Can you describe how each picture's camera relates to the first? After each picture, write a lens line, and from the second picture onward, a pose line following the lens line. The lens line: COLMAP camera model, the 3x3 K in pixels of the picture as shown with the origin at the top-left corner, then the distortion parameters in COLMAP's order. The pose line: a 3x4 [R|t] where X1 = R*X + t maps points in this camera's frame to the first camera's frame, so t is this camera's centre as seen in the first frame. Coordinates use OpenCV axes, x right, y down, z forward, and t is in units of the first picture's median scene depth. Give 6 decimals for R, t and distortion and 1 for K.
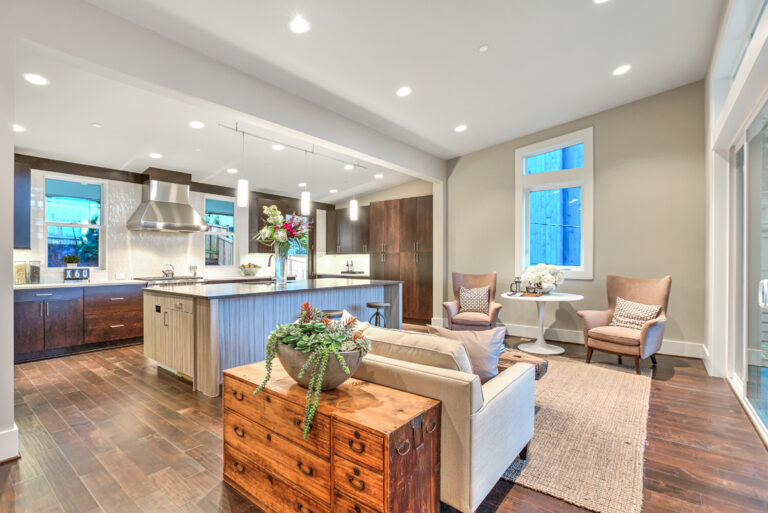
lens RADIAL K [[352.6, 0, 353.0], [0, 352.6, 259.5], [0, 0, 1]] dist [0.003672, 0.000082]
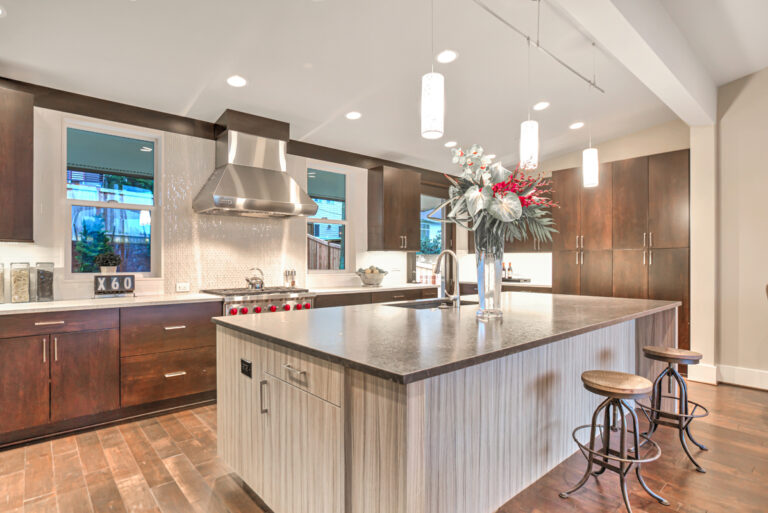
lens RADIAL K [[398.3, 0, 386.2], [0, 398.3, 260.8], [0, 0, 1]] dist [-0.002321, 0.002029]
pose [[0.990780, 0.001140, -0.135476, -0.211940], [-0.001253, 0.999999, -0.000750, 0.000888], [0.135475, 0.000913, 0.990780, 0.359366]]
